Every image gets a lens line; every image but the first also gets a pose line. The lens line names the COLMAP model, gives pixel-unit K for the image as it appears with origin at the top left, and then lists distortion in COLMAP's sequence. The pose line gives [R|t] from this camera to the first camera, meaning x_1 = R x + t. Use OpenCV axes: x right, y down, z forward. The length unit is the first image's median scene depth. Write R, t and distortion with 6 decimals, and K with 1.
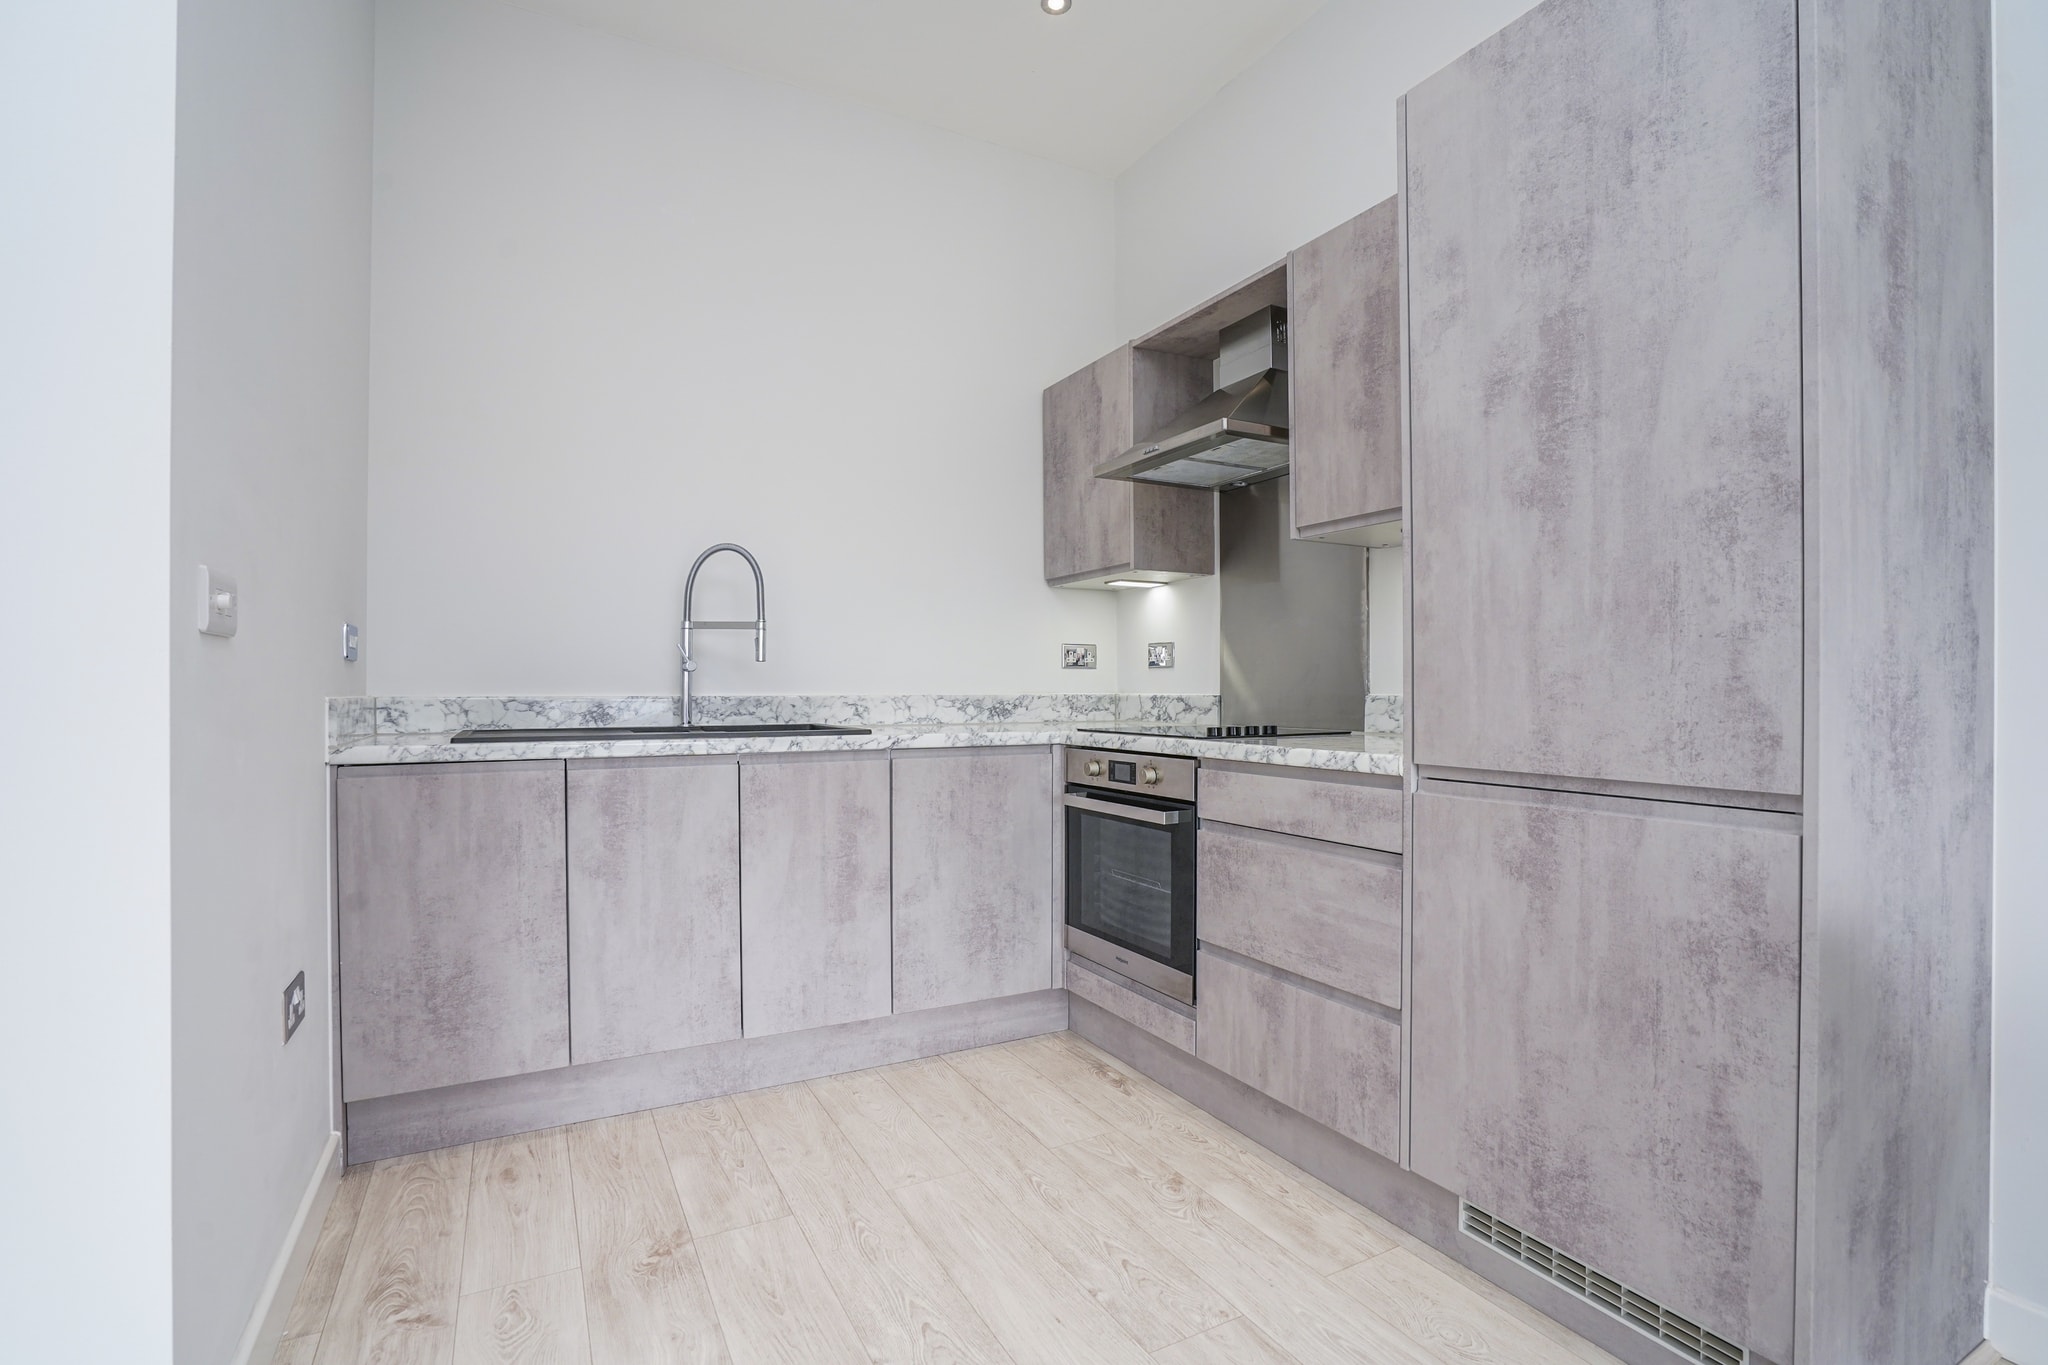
lens RADIAL K [[1000.7, 0, 1020.8], [0, 1000.7, 690.0], [0, 0, 1]] dist [-0.046963, 0.012245]
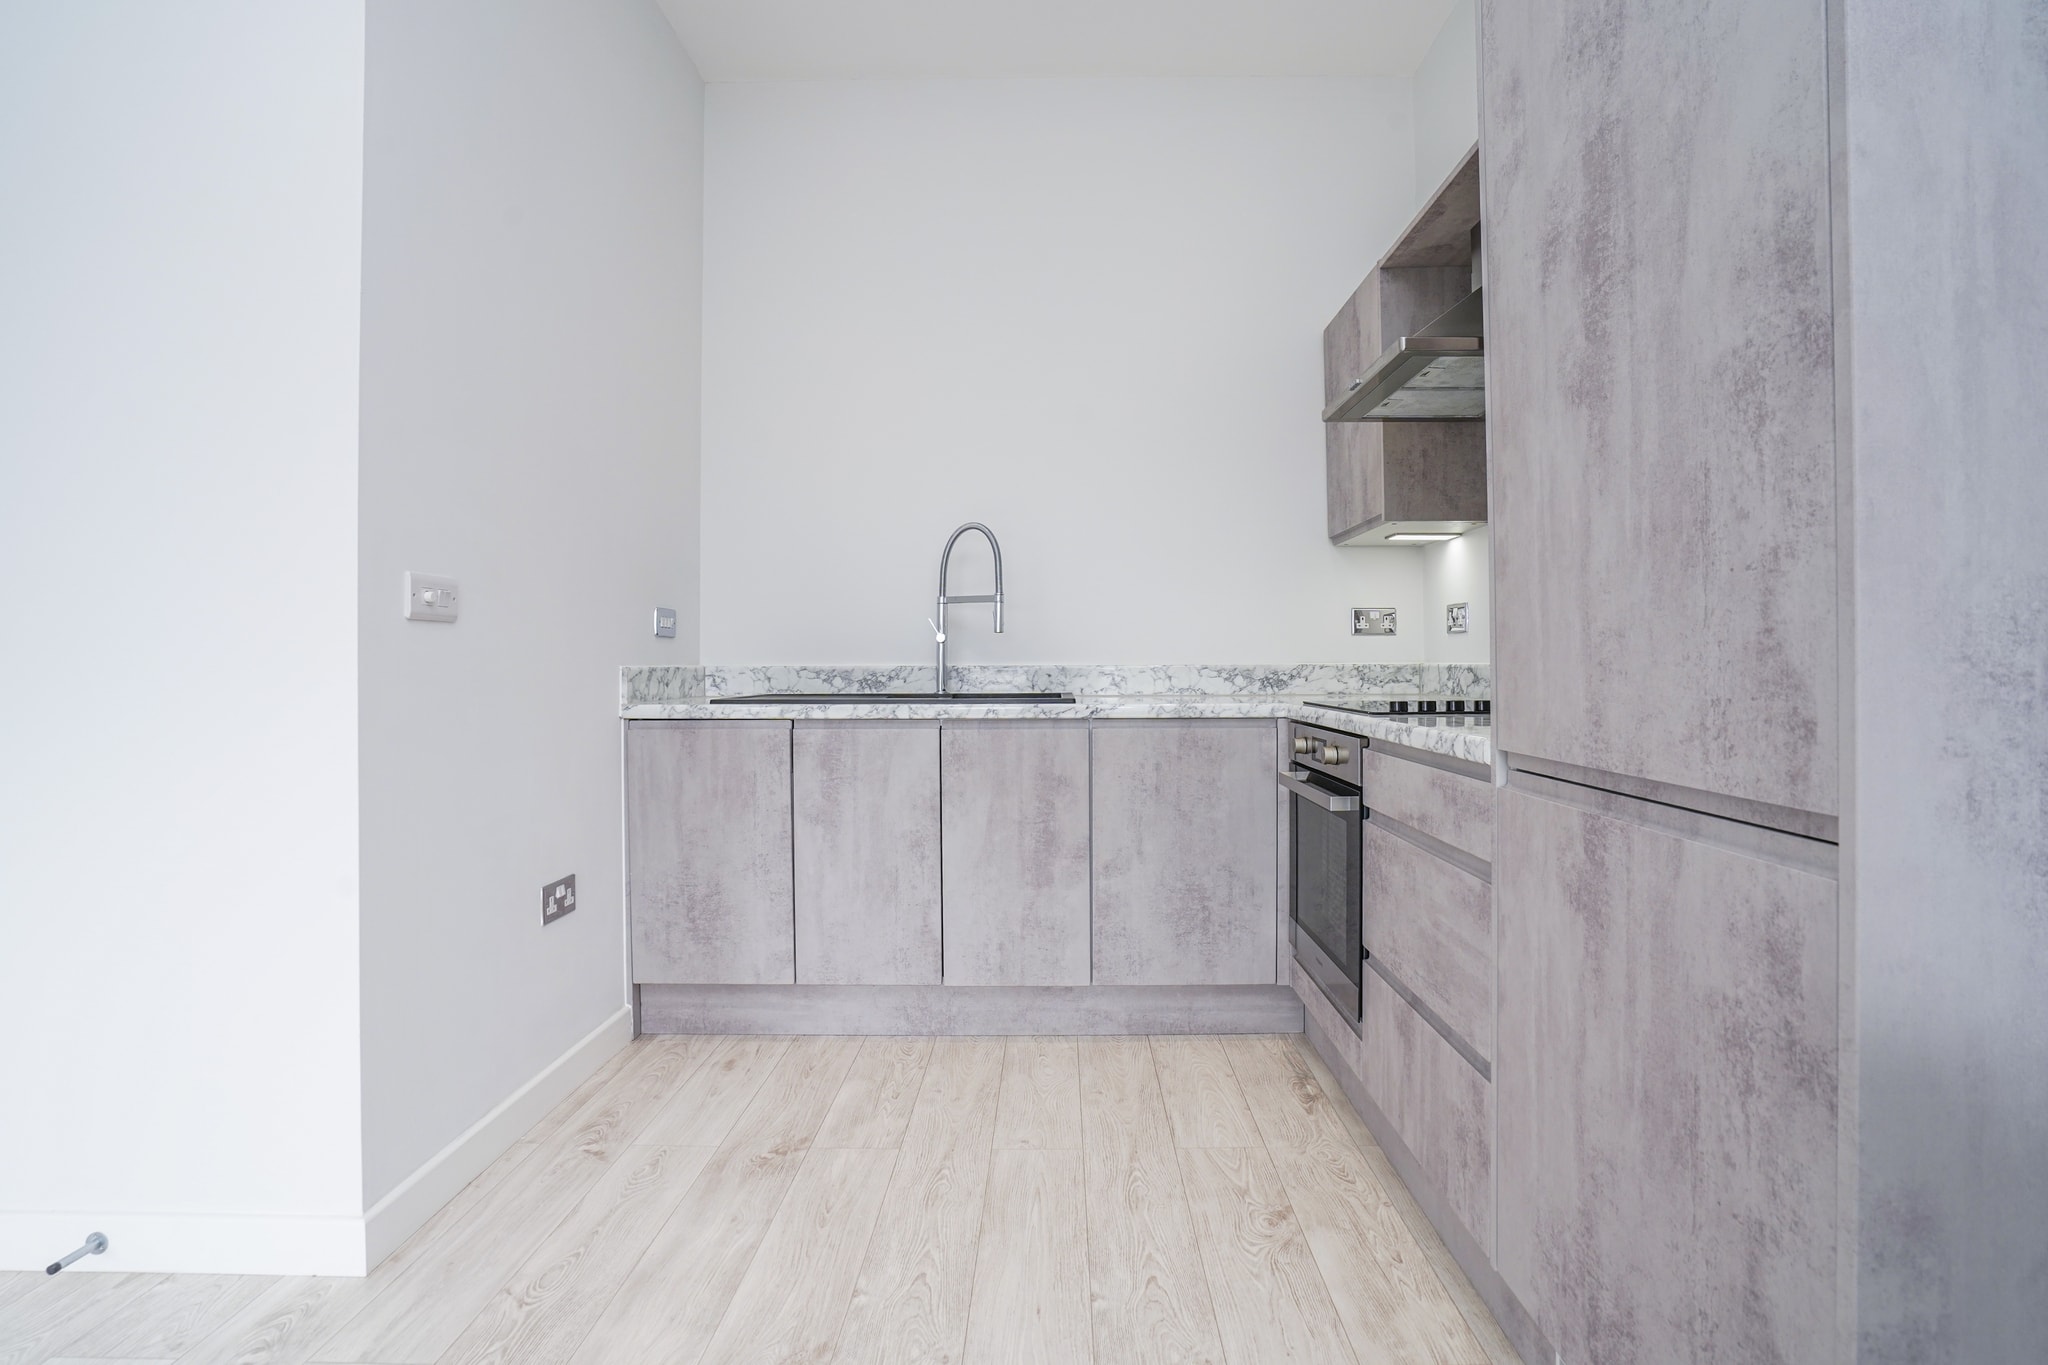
lens RADIAL K [[1000.7, 0, 985.5], [0, 1000.7, 659.7], [0, 0, 1]] dist [-0.046963, 0.012245]
pose [[0.866463, -0.003912, -0.499226, 0.381833], [0.002591, 0.999991, -0.003339, 0.004602], [0.499235, 0.001600, 0.866465, 0.112627]]
